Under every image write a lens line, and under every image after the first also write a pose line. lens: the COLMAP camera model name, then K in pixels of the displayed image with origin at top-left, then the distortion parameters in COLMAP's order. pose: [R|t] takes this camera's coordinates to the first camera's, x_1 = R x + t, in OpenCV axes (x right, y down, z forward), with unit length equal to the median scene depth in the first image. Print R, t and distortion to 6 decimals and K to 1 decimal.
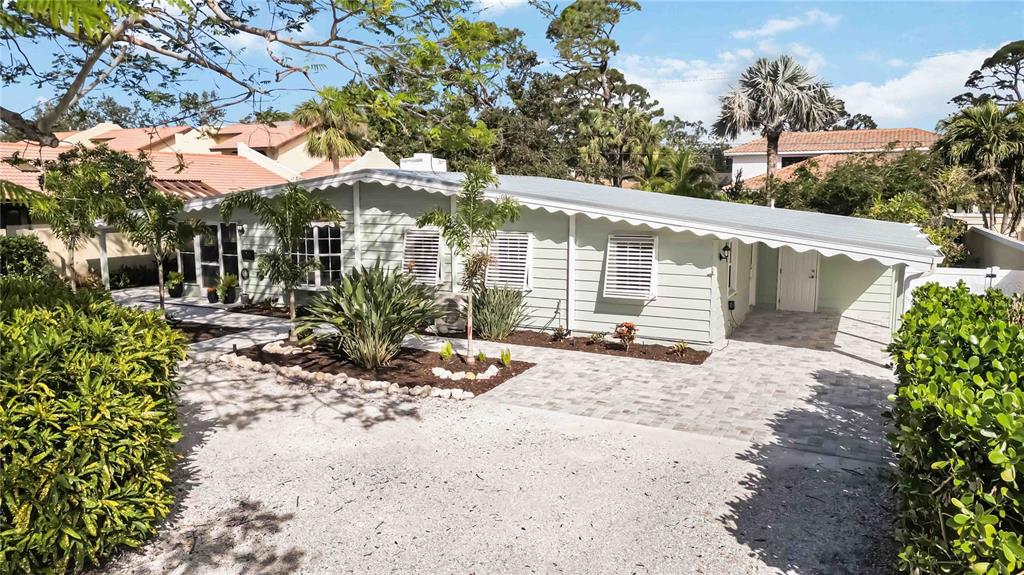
lens RADIAL K [[721.4, 0, 512.0], [0, 721.4, 287.5], [0, 0, 1]] dist [0.013772, 0.000230]
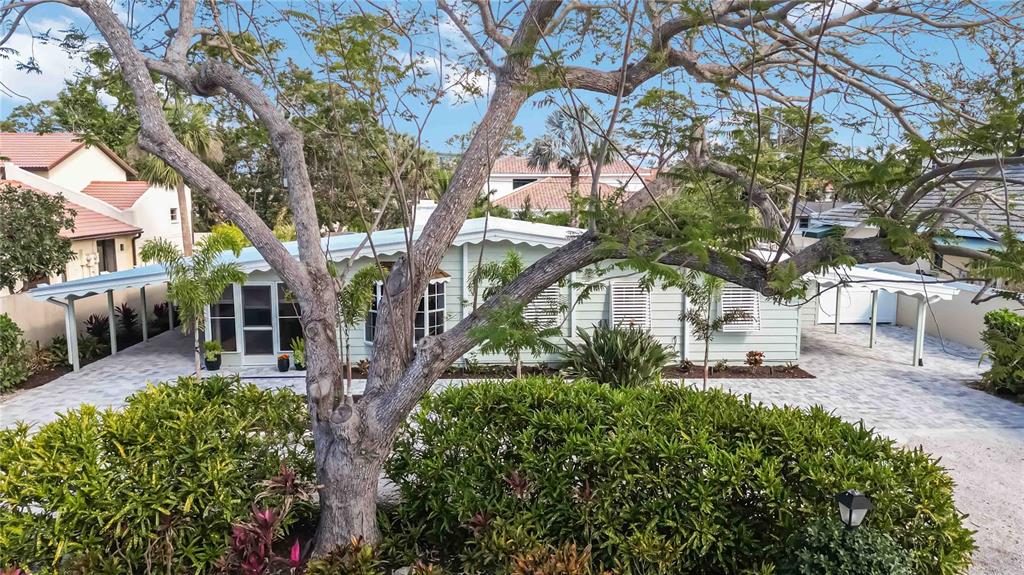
lens RADIAL K [[721.4, 0, 512.0], [0, 721.4, 287.5], [0, 0, 1]] dist [0.013772, 0.000230]
pose [[0.867506, -0.060781, 0.493699, -0.759696], [0.062023, 0.997978, 0.013880, -0.098714], [-0.493545, 0.018579, 0.869522, 0.090460]]
